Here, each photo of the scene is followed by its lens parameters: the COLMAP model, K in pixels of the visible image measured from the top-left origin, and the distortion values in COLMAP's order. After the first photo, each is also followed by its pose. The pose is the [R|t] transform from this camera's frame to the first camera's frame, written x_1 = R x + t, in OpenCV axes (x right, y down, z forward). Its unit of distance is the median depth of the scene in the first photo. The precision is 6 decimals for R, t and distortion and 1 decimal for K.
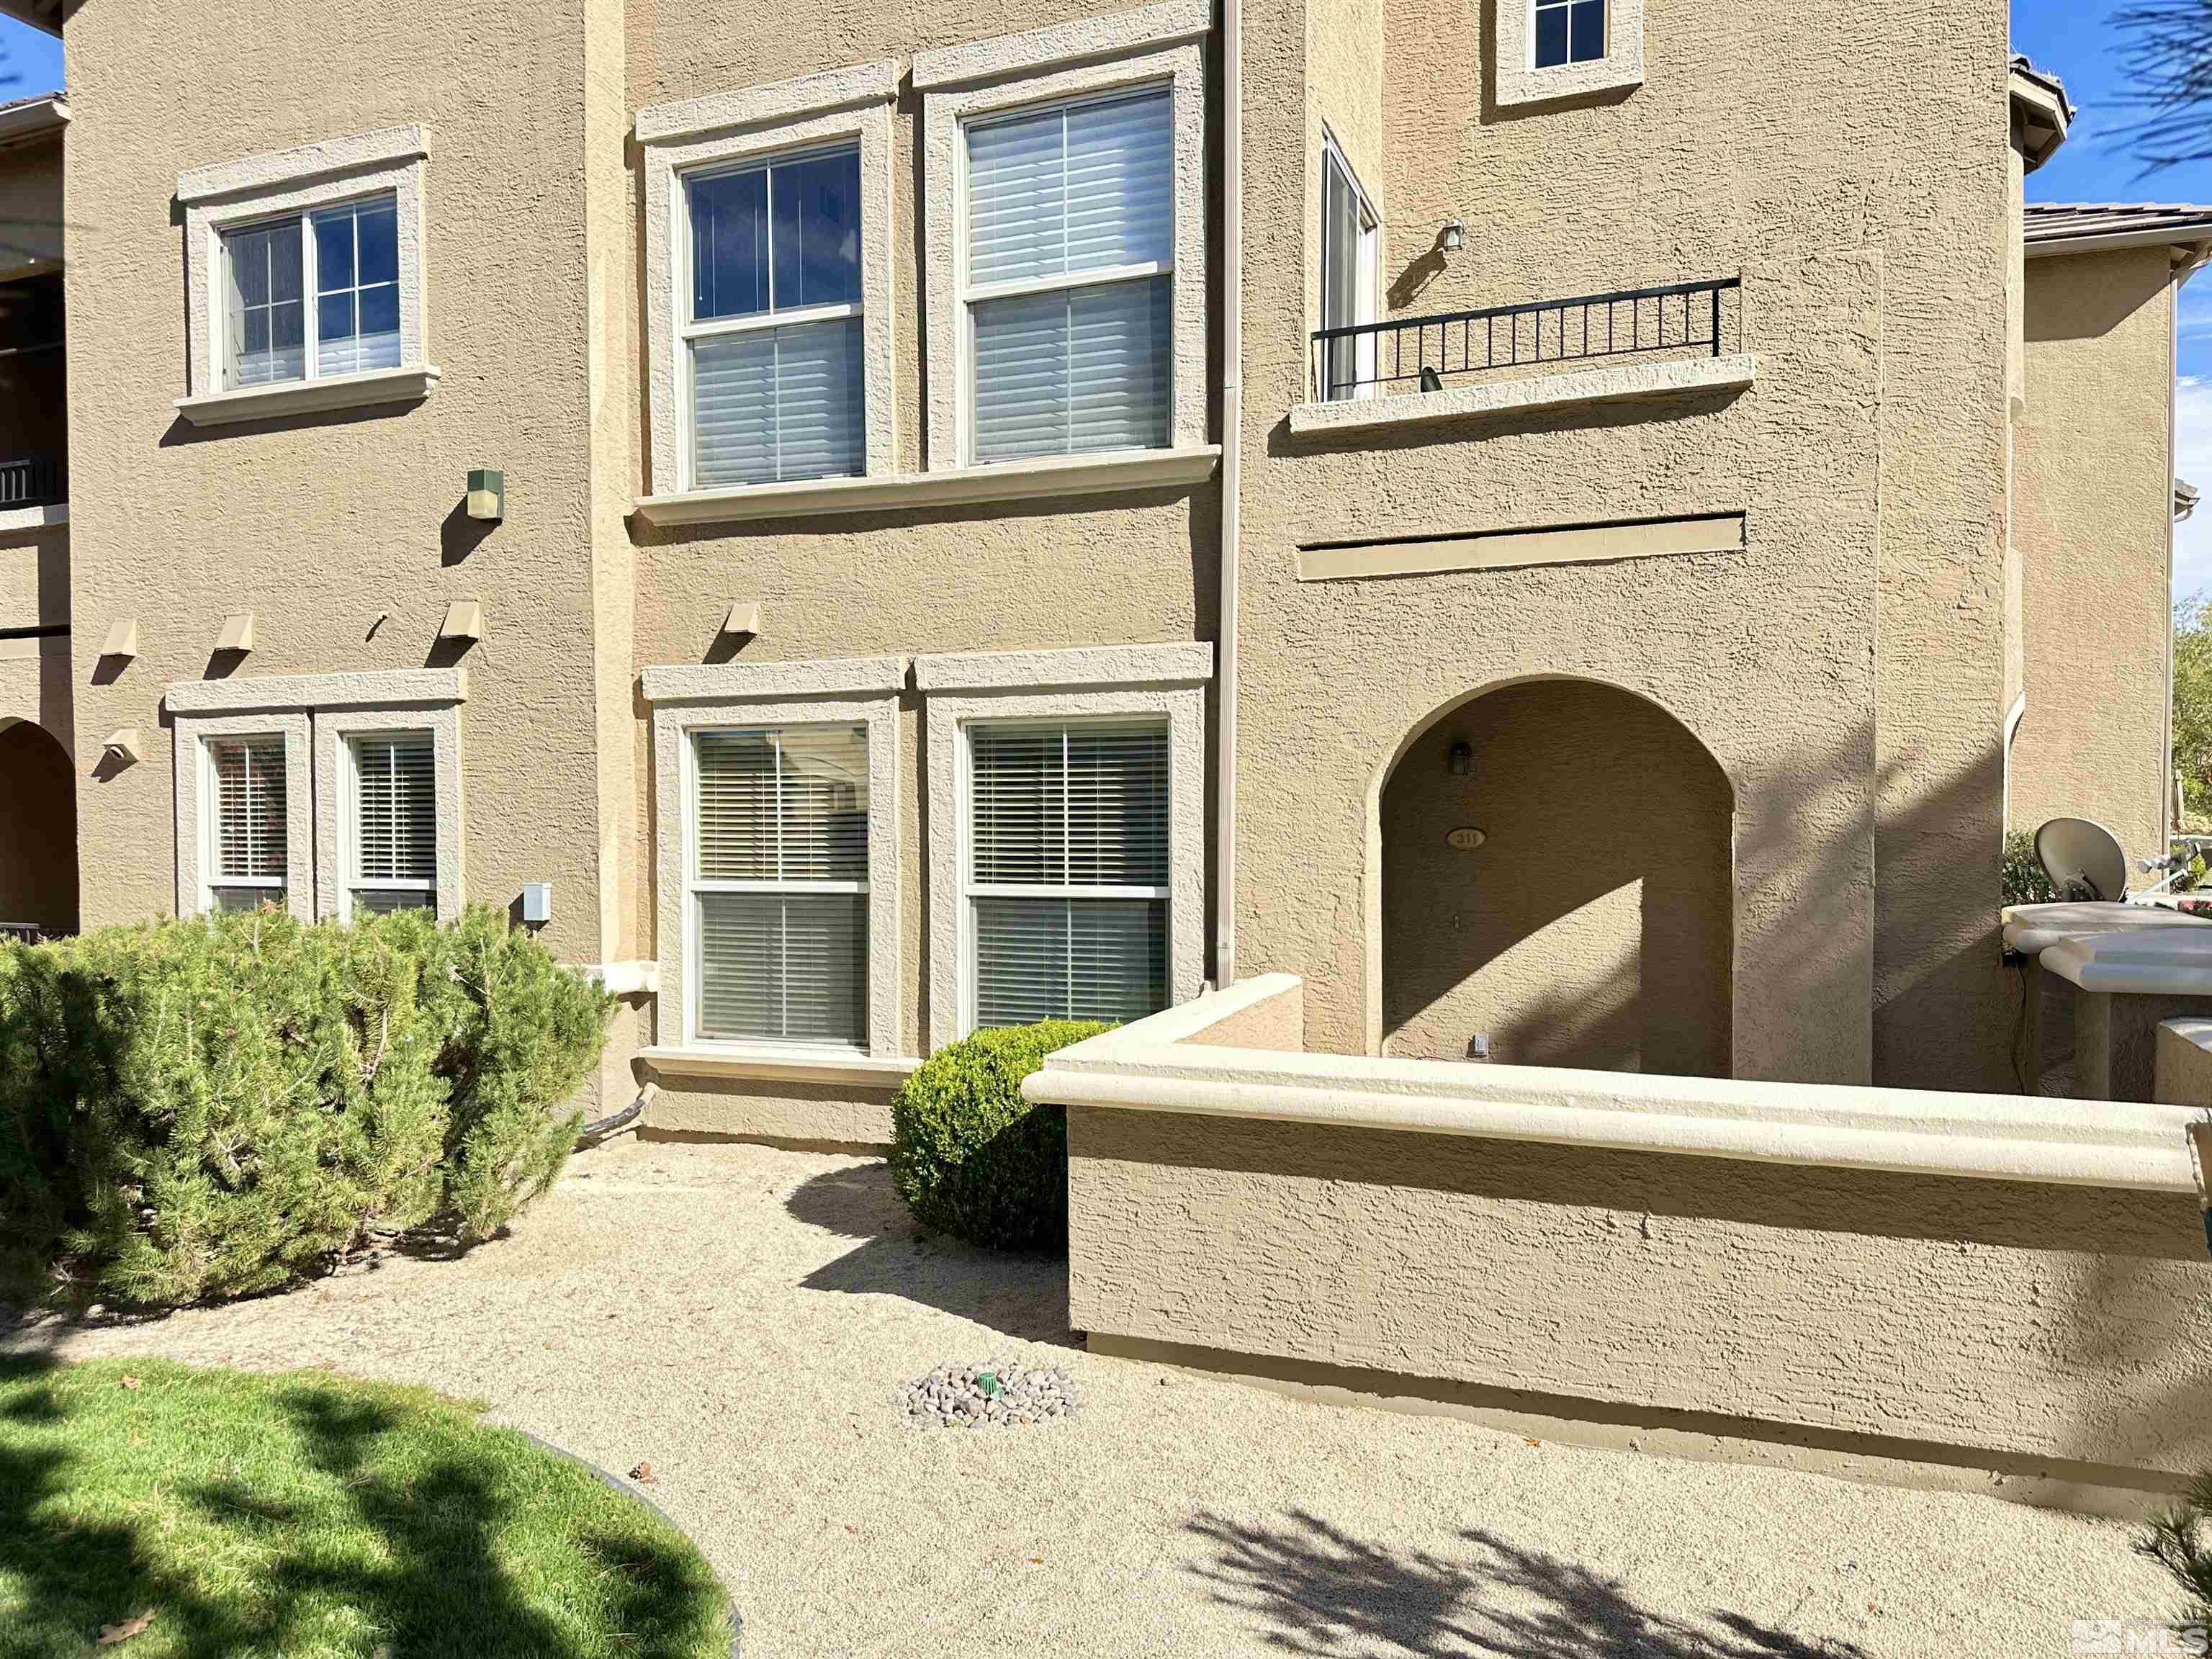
lens RADIAL K [[1554.3, 0, 1107.7], [0, 1554.3, 846.6], [0, 0, 1]] dist [0.074045, -0.035320]
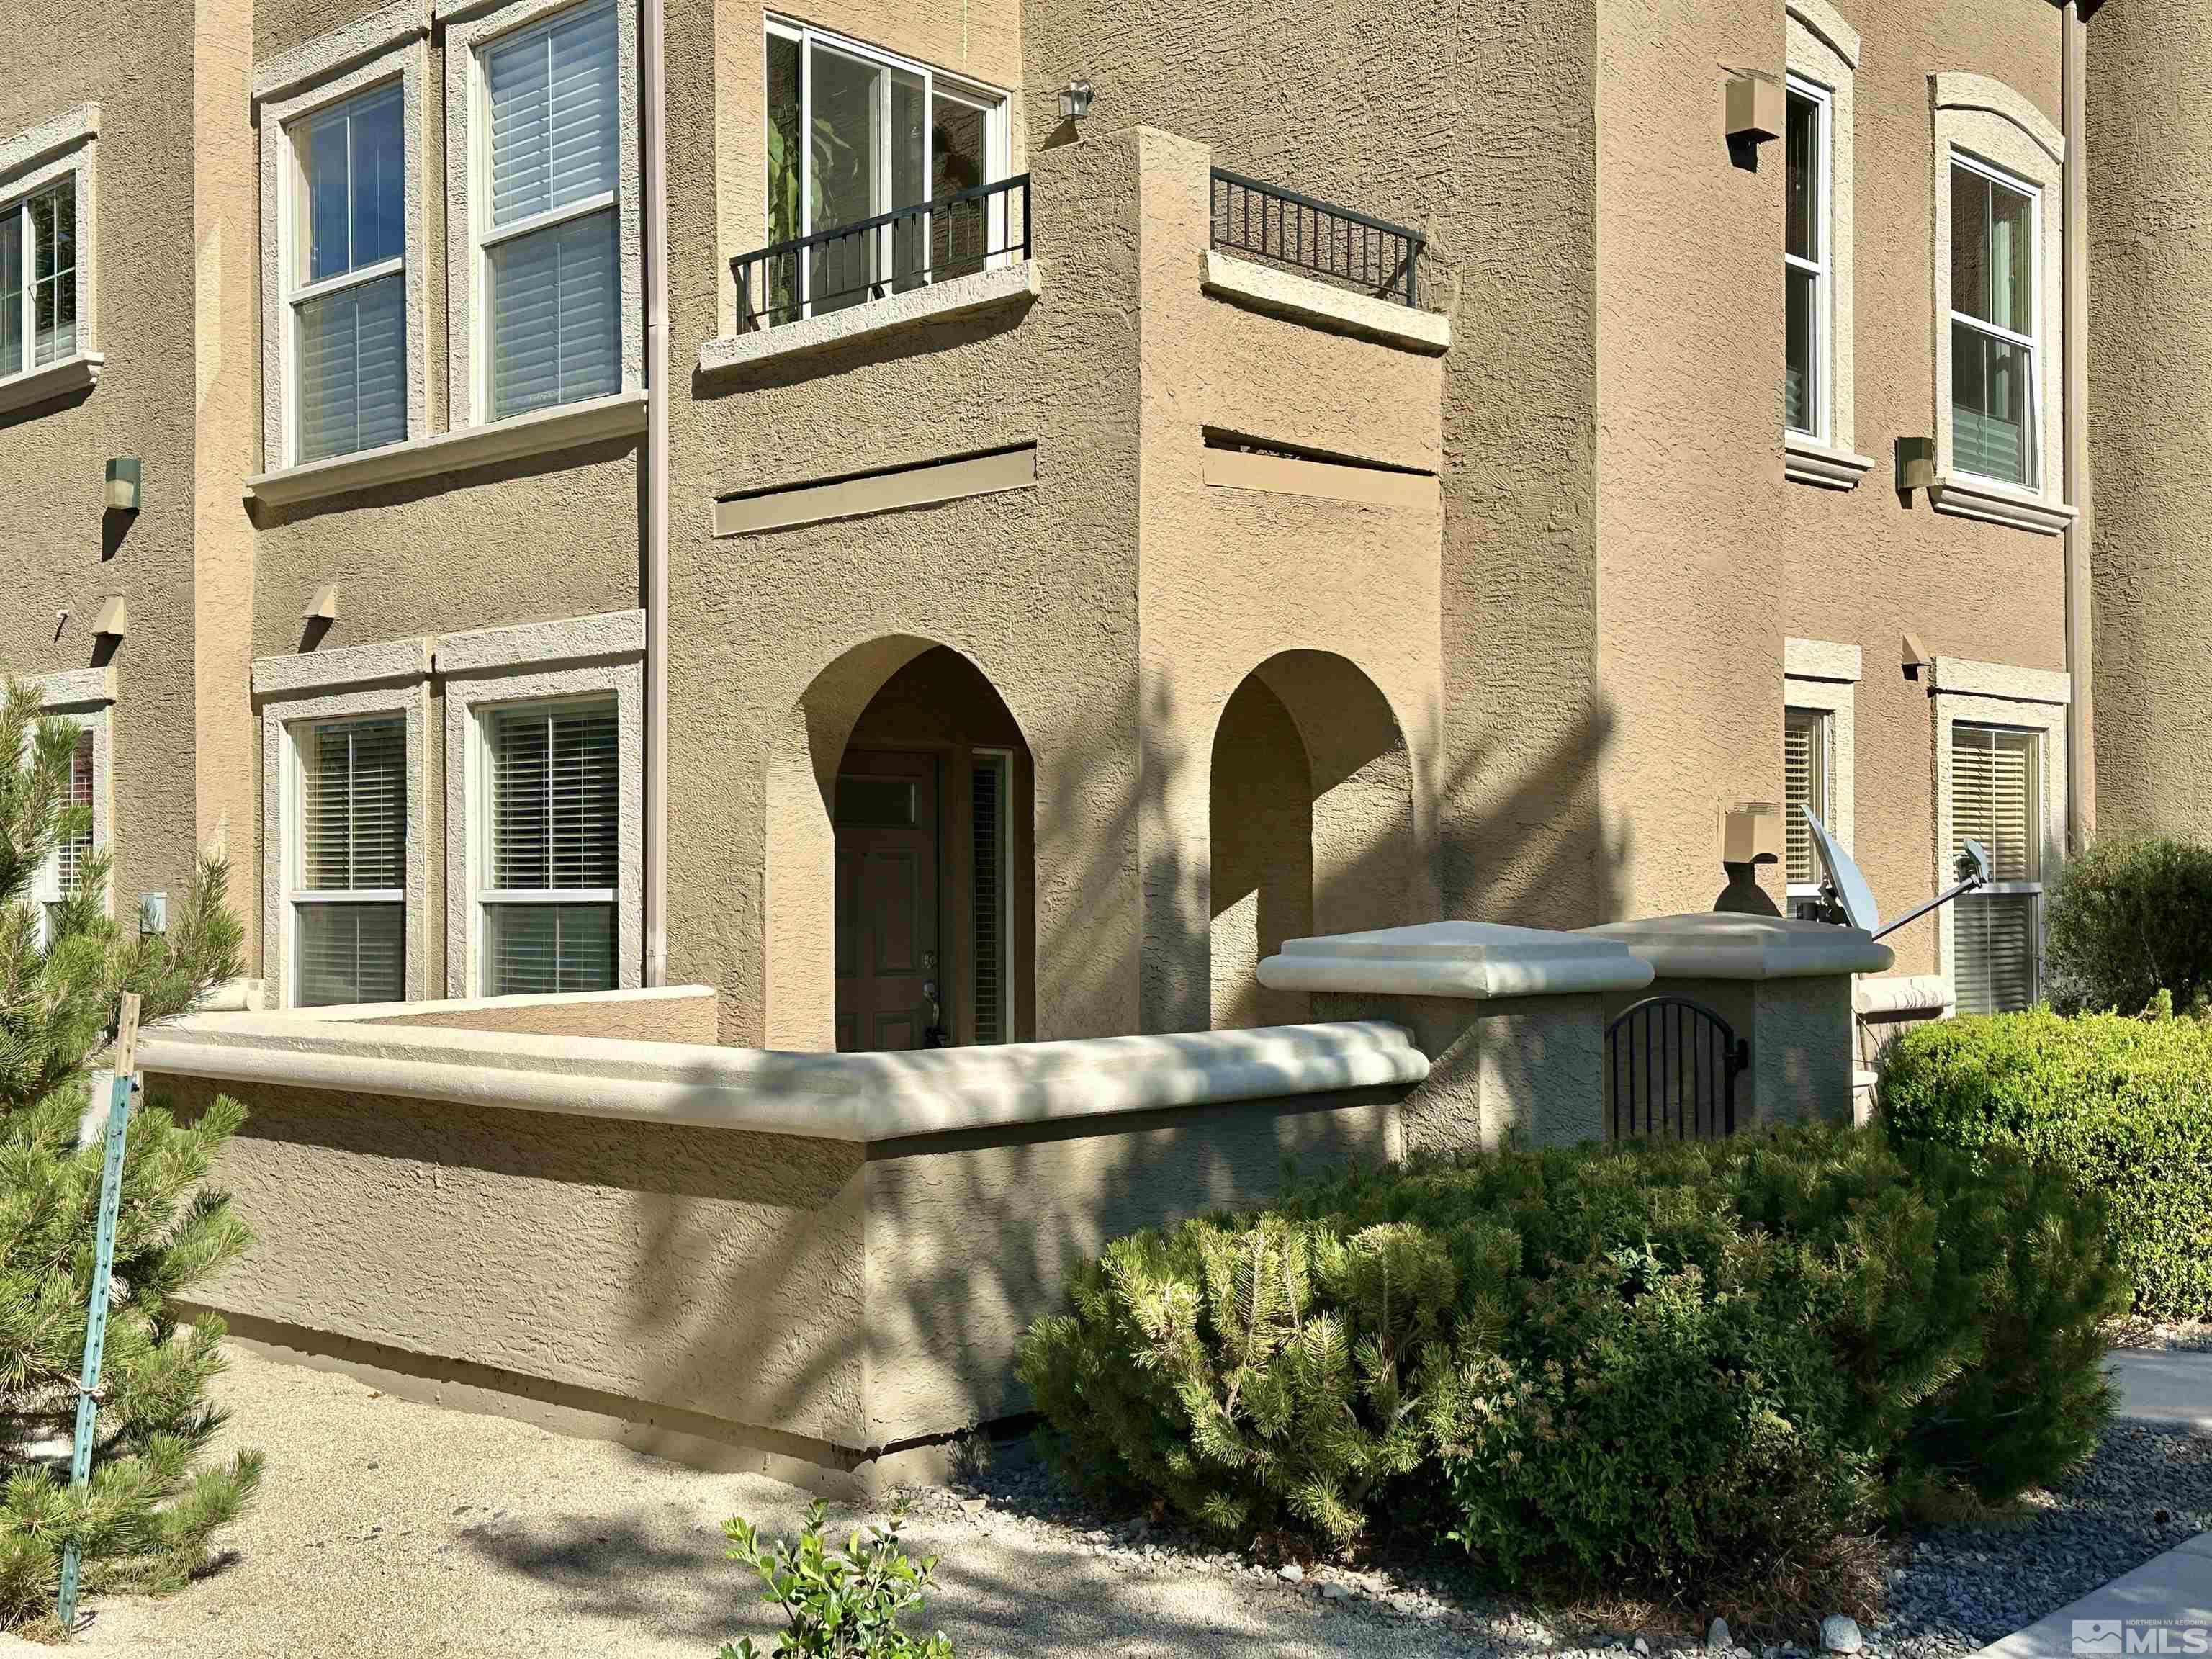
lens RADIAL K [[2538.0, 0, 1112.8], [0, 2538.0, 832.7], [0, 0, 1]] dist [0.112306, 0.000000]
pose [[0.924073, -0.006825, -0.382156, 0.810650], [-0.009861, 0.999082, -0.041689, 0.049575], [0.382090, 0.042292, 0.923157, -0.216819]]
